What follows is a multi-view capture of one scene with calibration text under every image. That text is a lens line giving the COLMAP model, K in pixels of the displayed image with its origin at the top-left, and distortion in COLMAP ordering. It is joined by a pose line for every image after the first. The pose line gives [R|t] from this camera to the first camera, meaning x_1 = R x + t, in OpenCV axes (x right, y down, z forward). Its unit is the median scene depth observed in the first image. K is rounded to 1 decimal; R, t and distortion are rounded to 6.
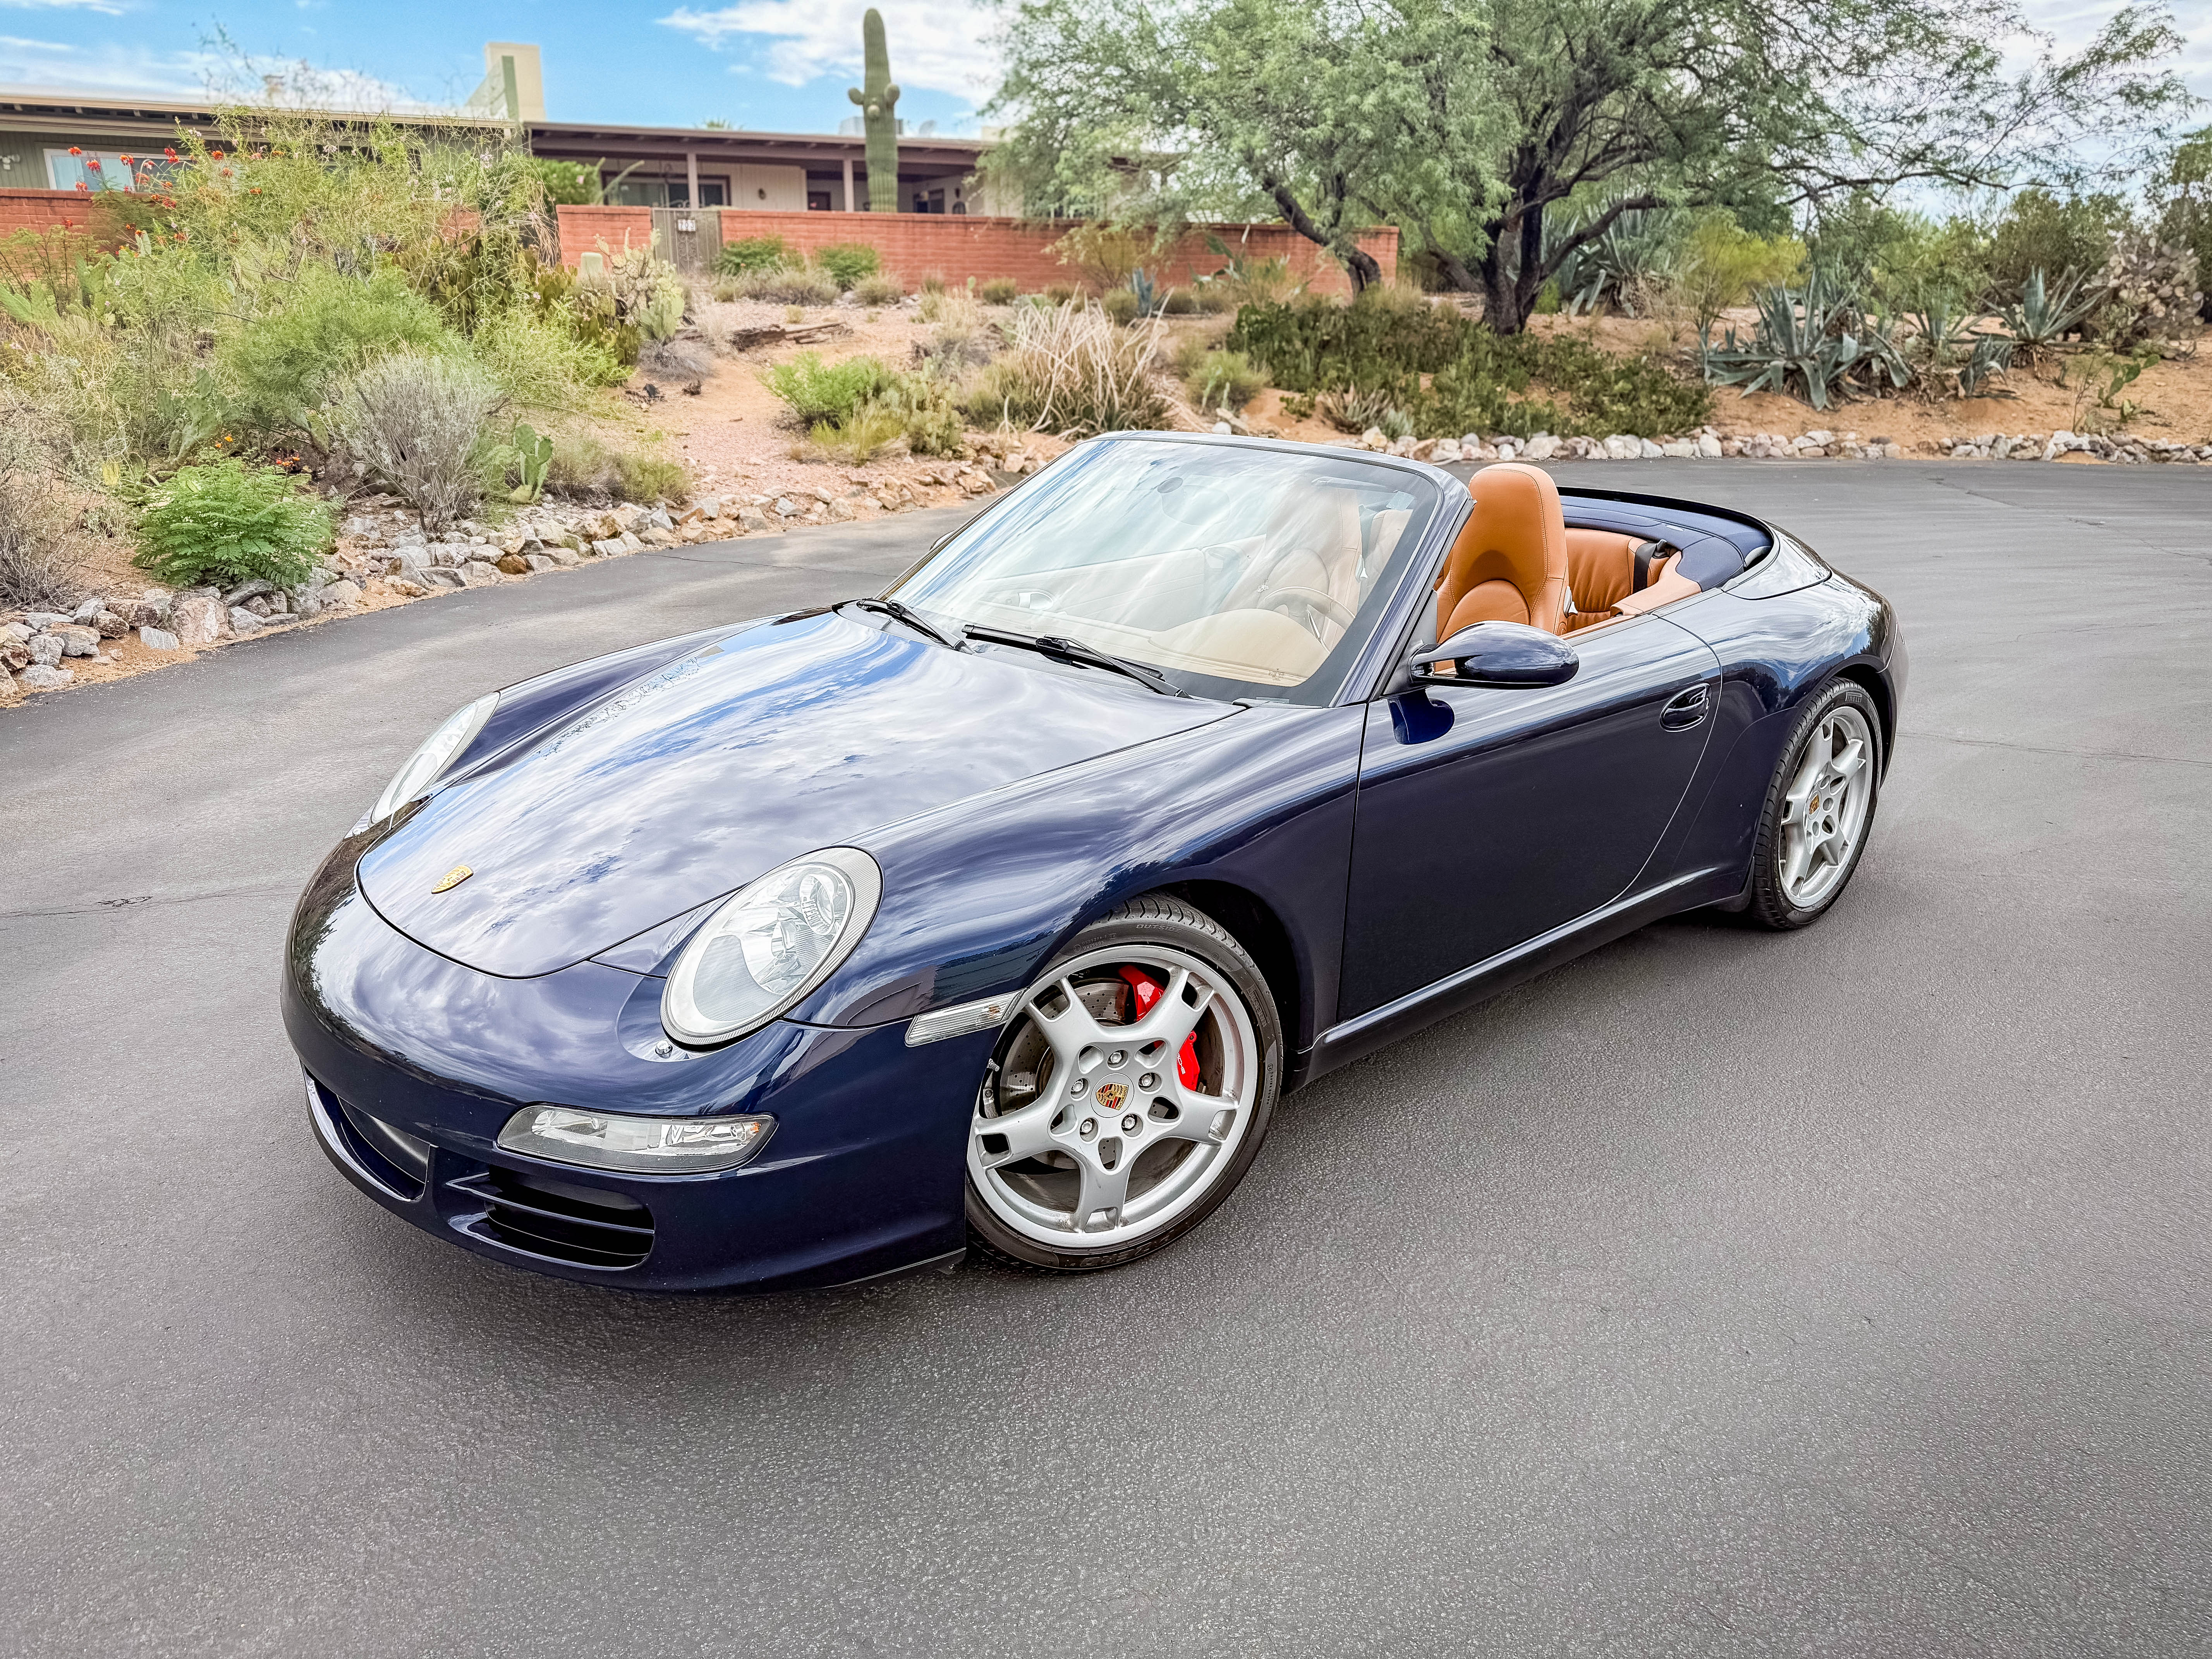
lens RADIAL K [[1633.1, 0, 1095.4], [0, 1633.1, 836.3], [0, 0, 1]] dist [0.007085, 0.005134]
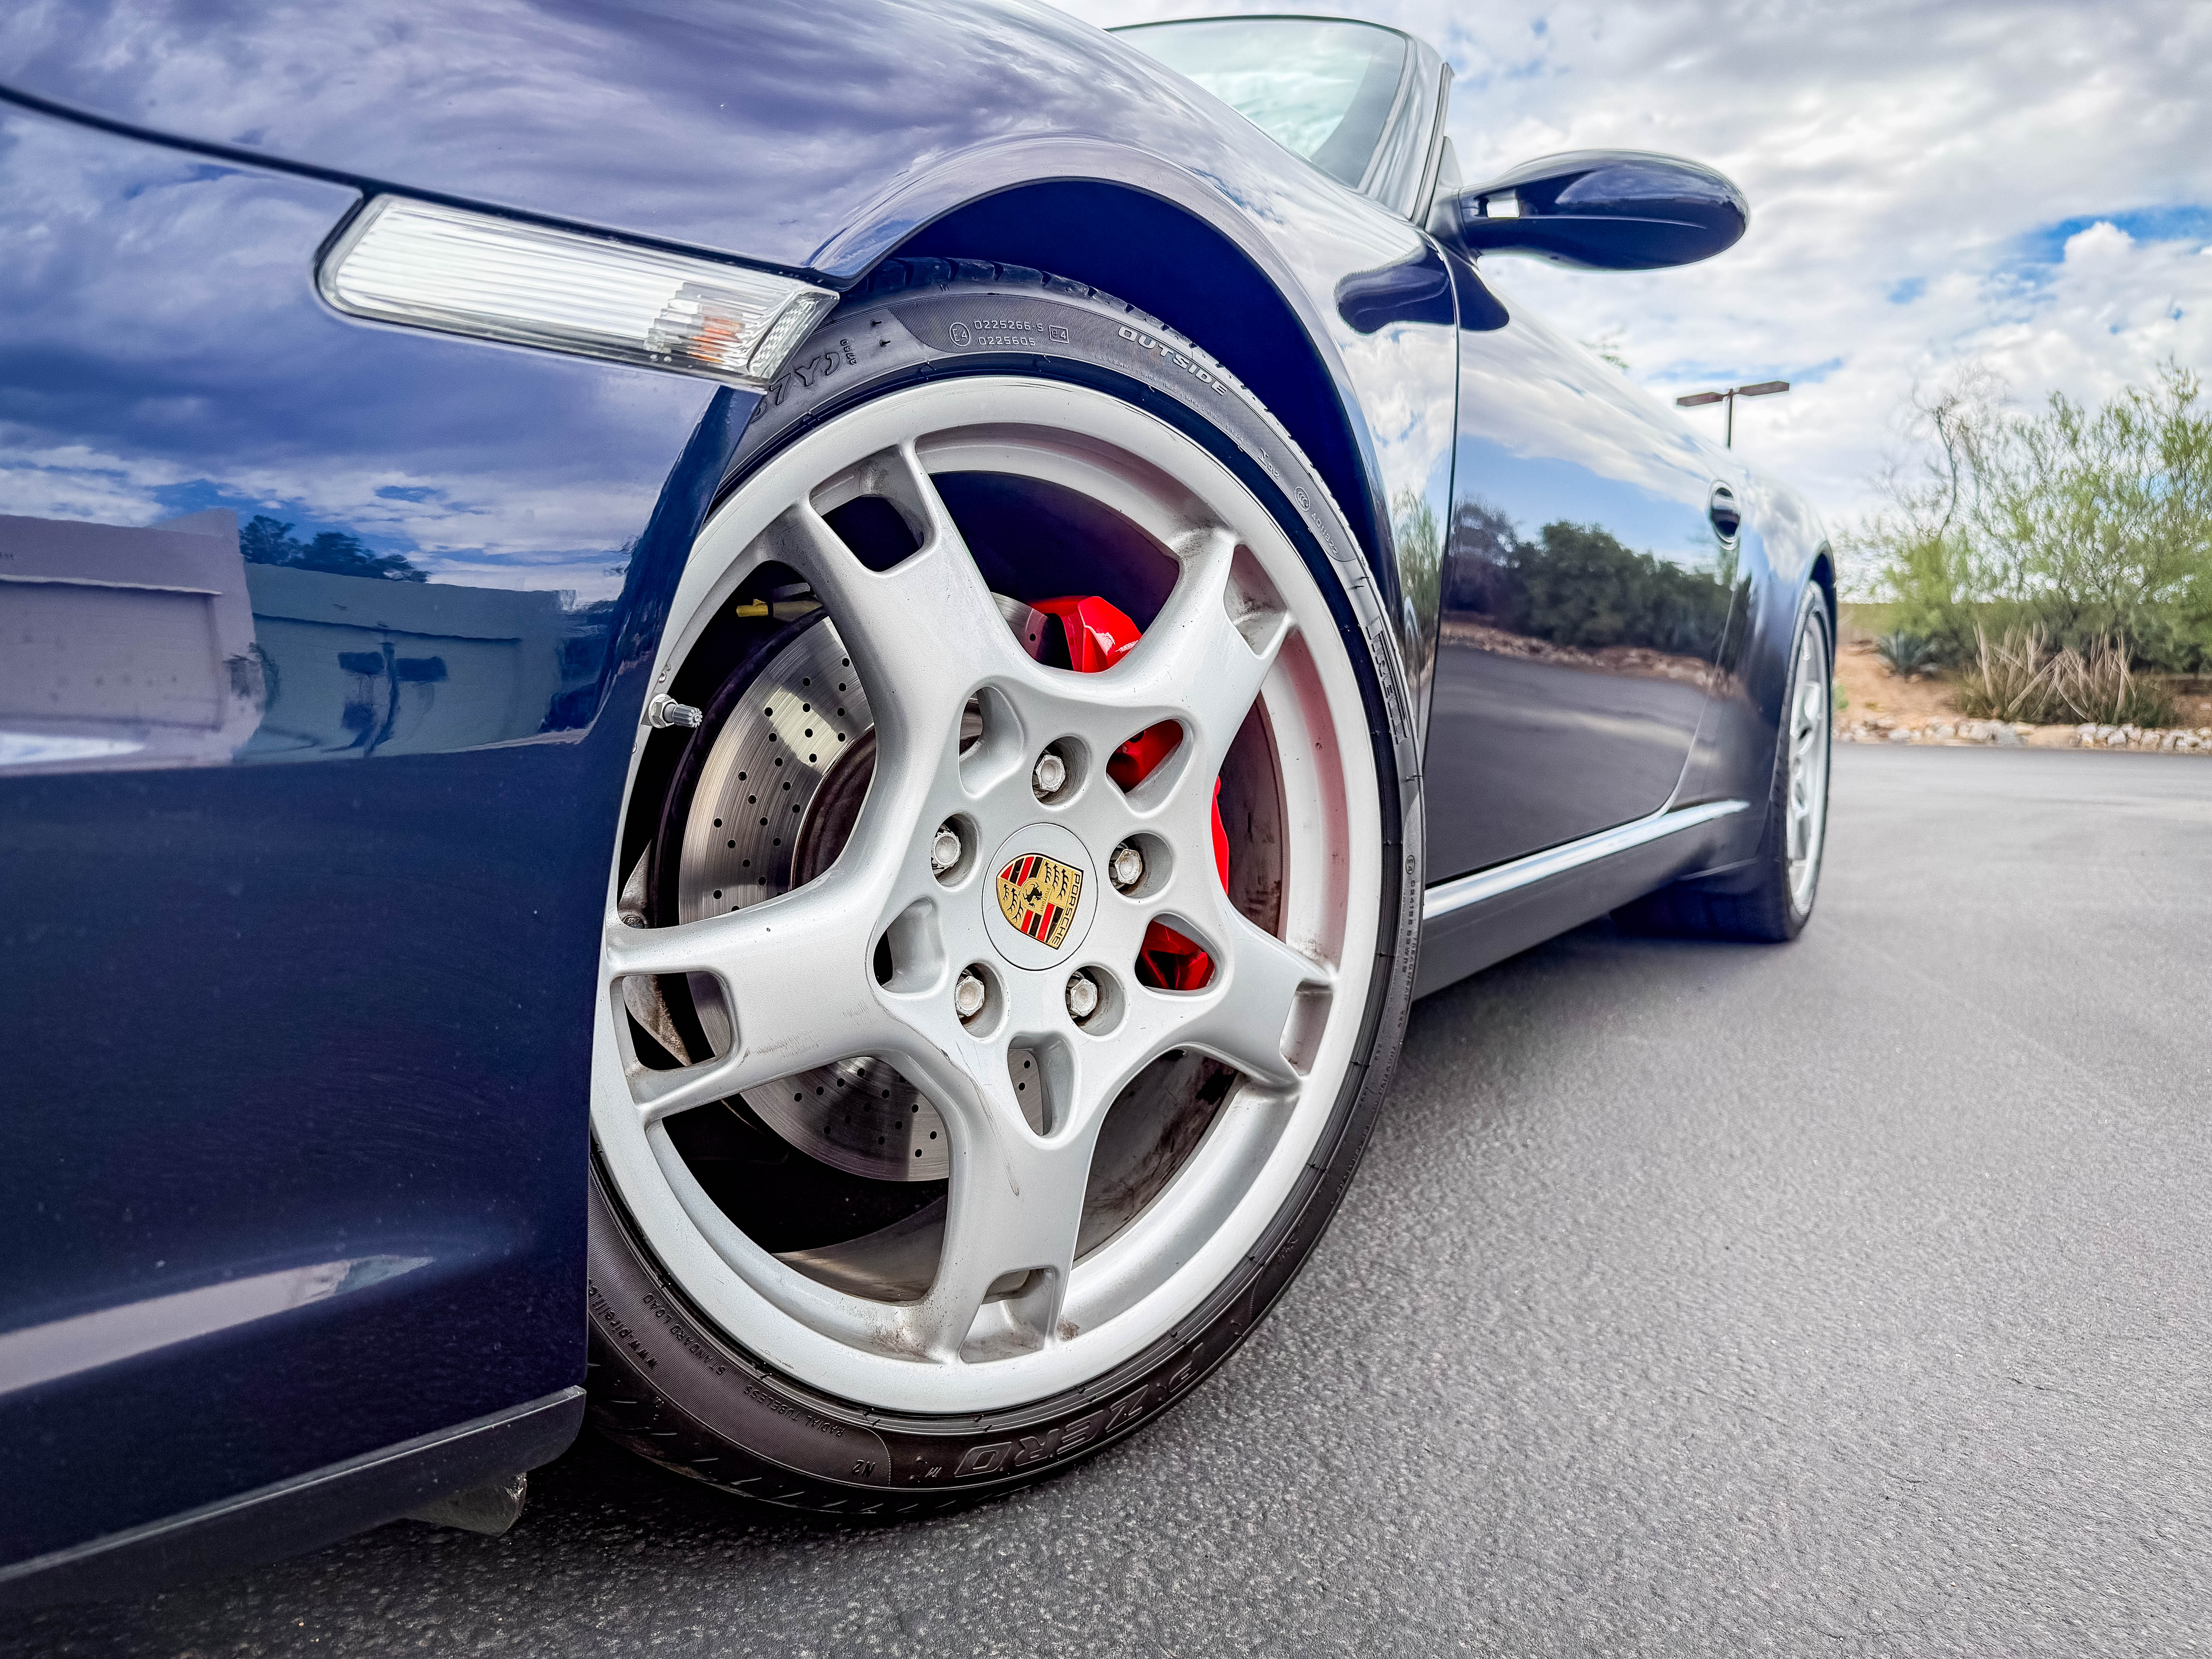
lens RADIAL K [[1613.3, 0, 1104.6], [0, 1613.3, 854.0], [0, 0, 1]] dist [-0.048801, 0.048573]
pose [[0.954393, -0.005672, 0.298499, -0.018937], [0.069297, 0.976723, -0.203004, 0.056856], [-0.290400, 0.214431, 0.932570, 0.184571]]
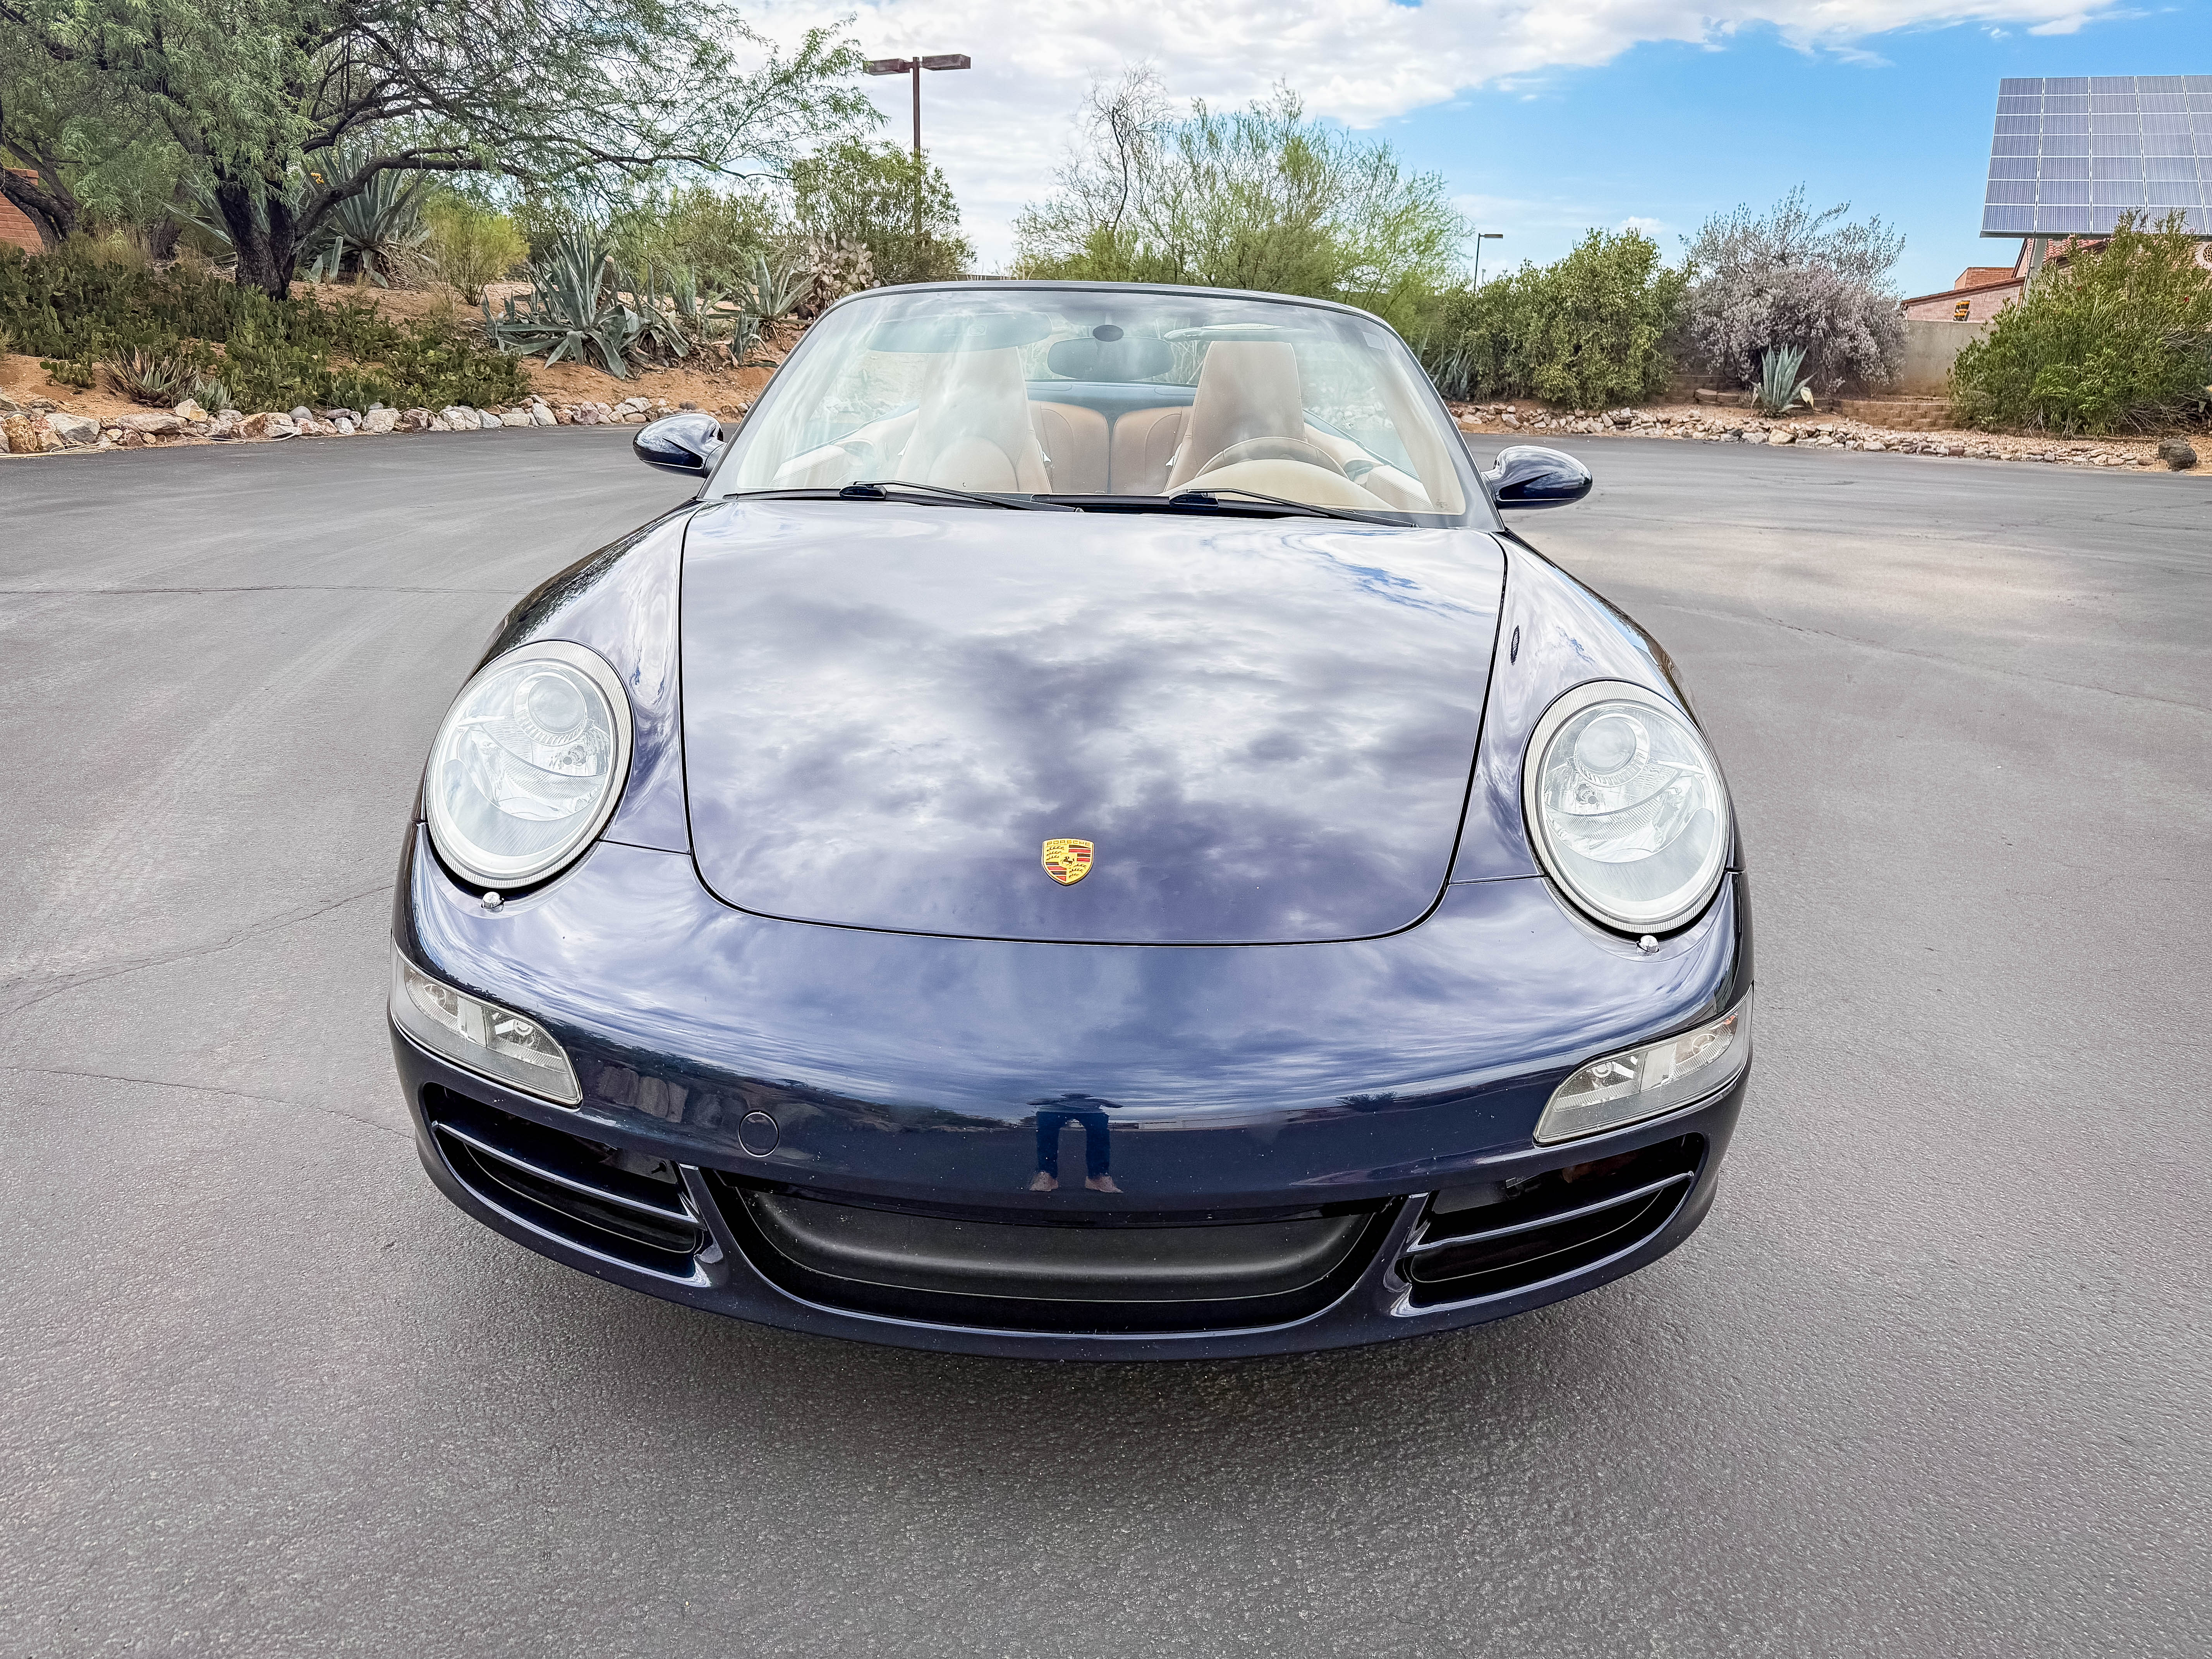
lens RADIAL K [[1627.1, 0, 1107.9], [0, 1627.1, 833.8], [0, 0, 1]] dist [-0.059890, 0.100252]
pose [[0.668583, -0.207840, 0.714003, -0.217947], [0.208944, 0.973973, 0.087862, -0.008430], [-0.713680, 0.090444, 0.694608, 0.146619]]
